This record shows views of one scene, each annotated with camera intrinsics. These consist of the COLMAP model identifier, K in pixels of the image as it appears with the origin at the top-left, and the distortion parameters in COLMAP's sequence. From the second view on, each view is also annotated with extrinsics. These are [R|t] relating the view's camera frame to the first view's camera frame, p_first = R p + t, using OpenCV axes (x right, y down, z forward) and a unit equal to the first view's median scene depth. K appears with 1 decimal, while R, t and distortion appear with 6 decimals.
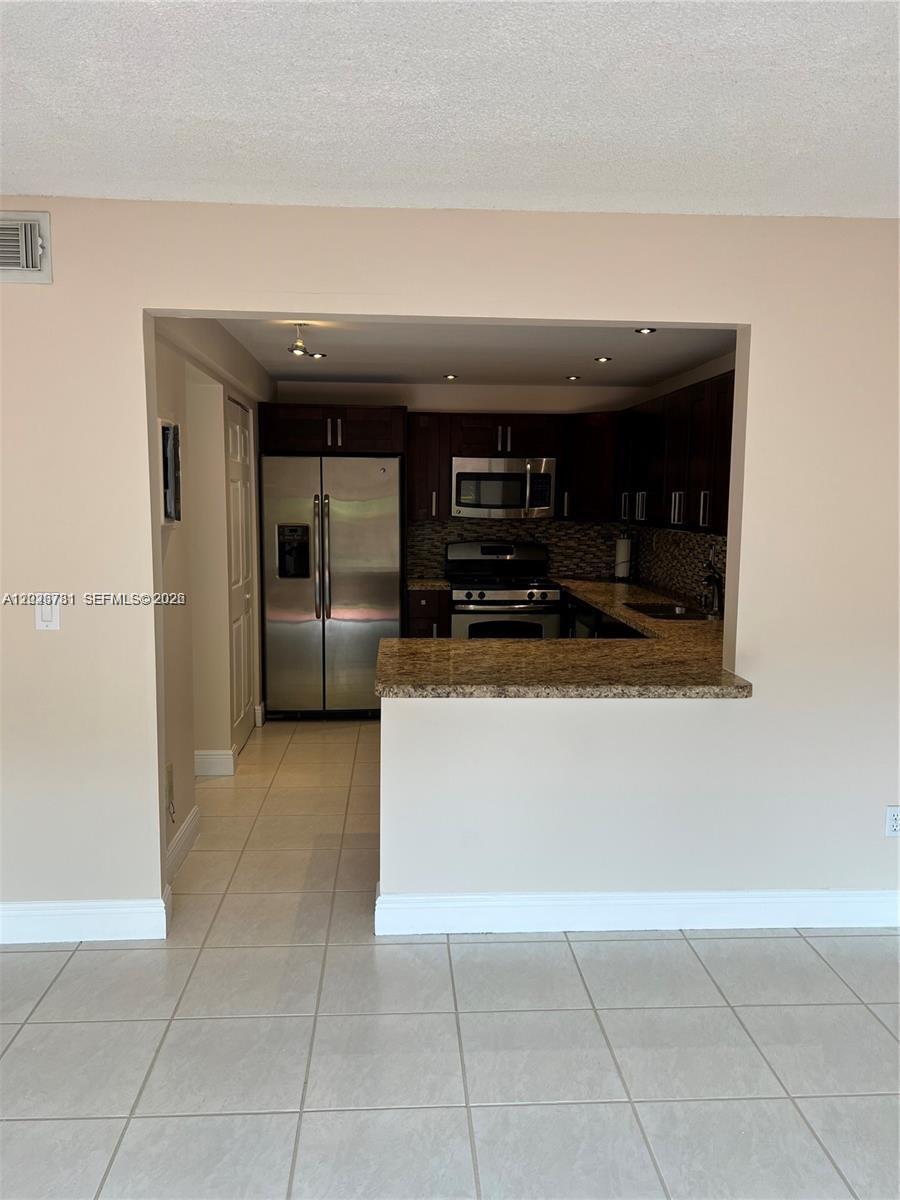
lens RADIAL K [[907.9, 0, 450.0], [0, 907.9, 600.0], [0, 0, 1]] dist [0.028388, -0.006399]
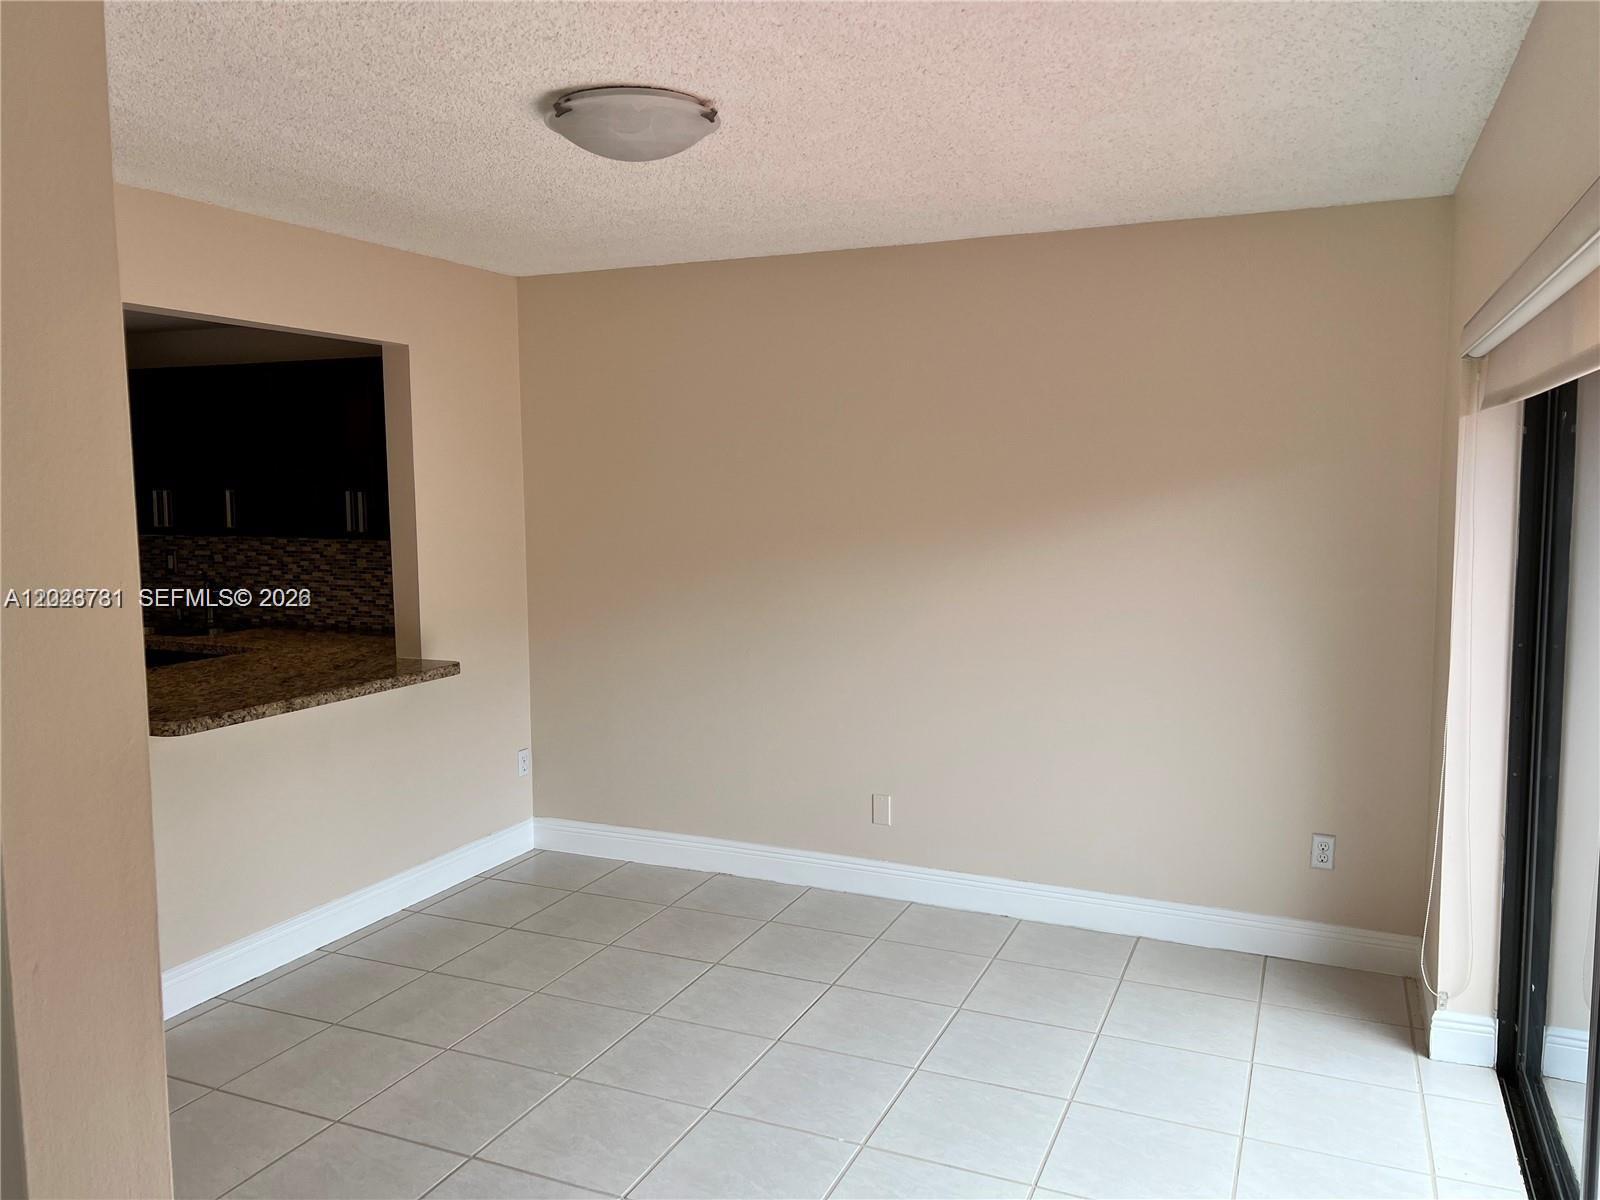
lens RADIAL K [[1210.6, 0, 794.1], [0, 1210.6, 579.5], [0, 0, 1]] dist [0.028388, -0.006399]
pose [[0.460596, -0.086165, 0.883418, -0.401803], [0.110272, 0.993121, 0.039372, -0.011942], [-0.880733, 0.079282, 0.466930, -0.044750]]
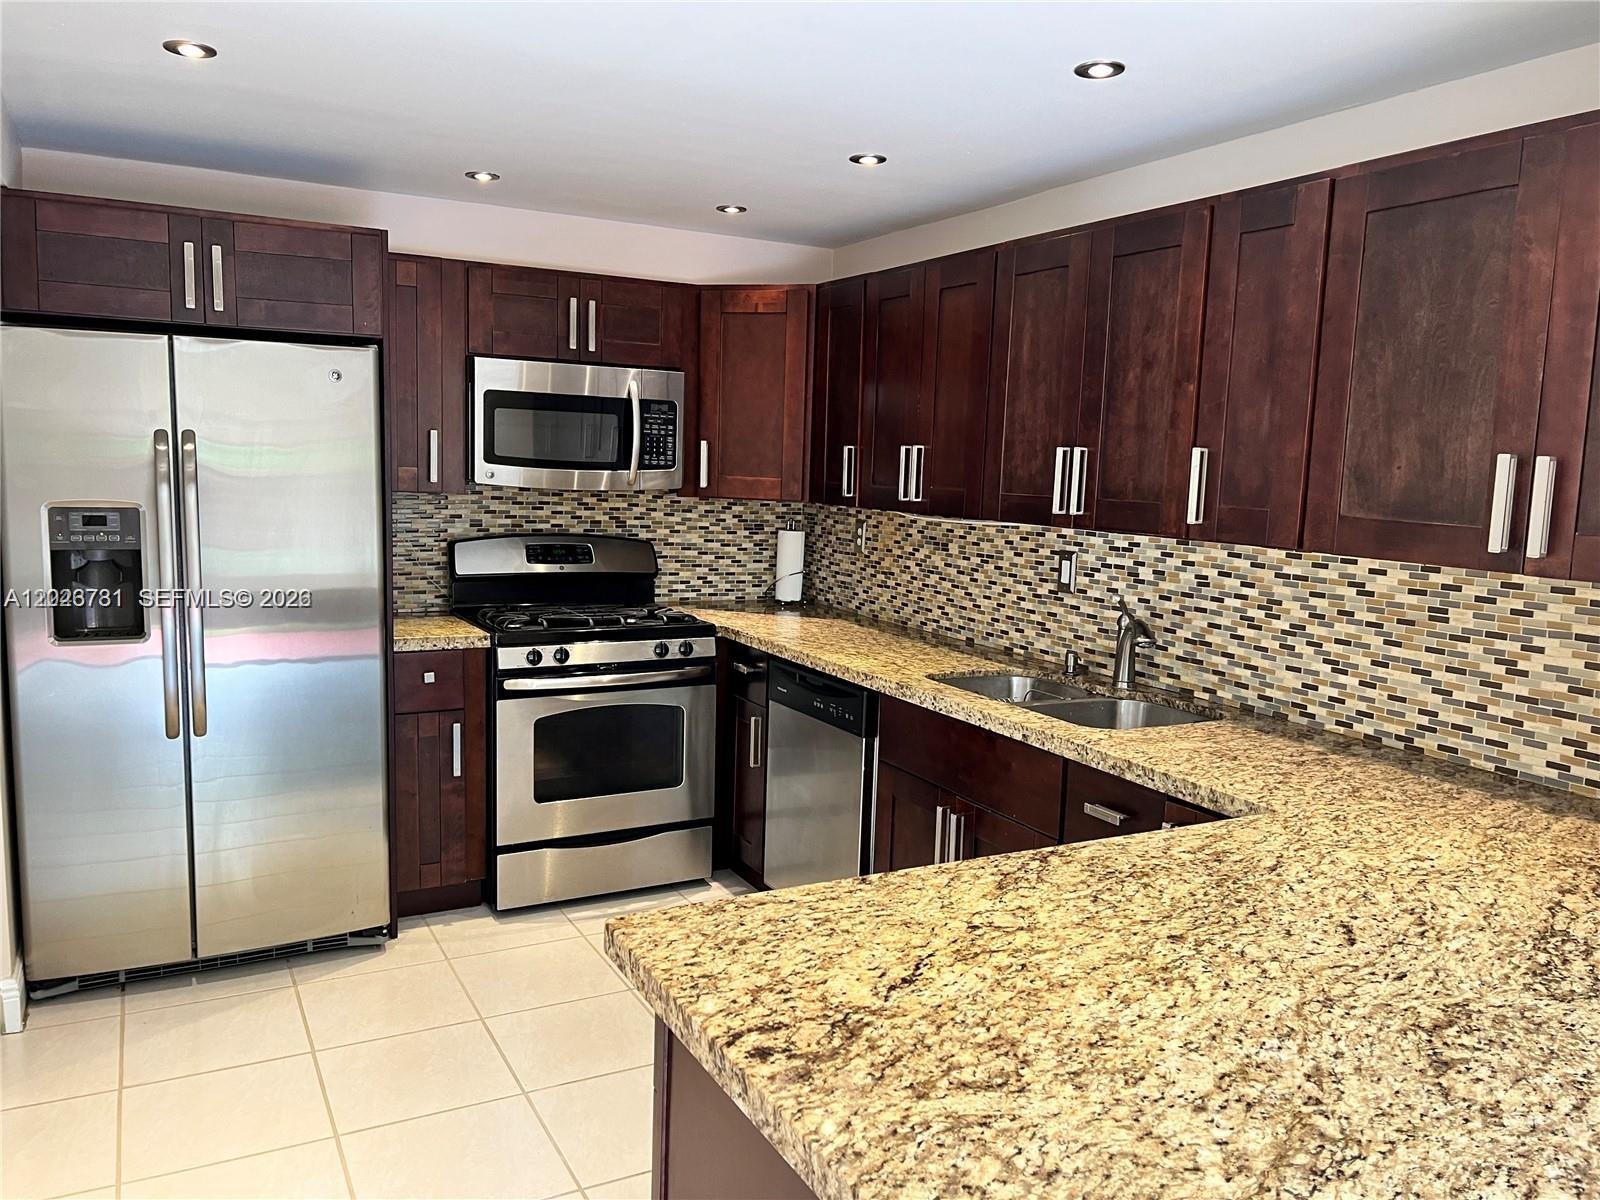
lens RADIAL K [[1196.9, 0, 800.0], [0, 1196.9, 600.0], [0, 0, 1]] dist [0.033903, -0.029101]
pose [[0.907304, -0.030288, 0.419383, -0.114872], [0.023879, 0.999504, 0.020524, -0.044855], [-0.419797, -0.008607, 0.907577, 0.397004]]
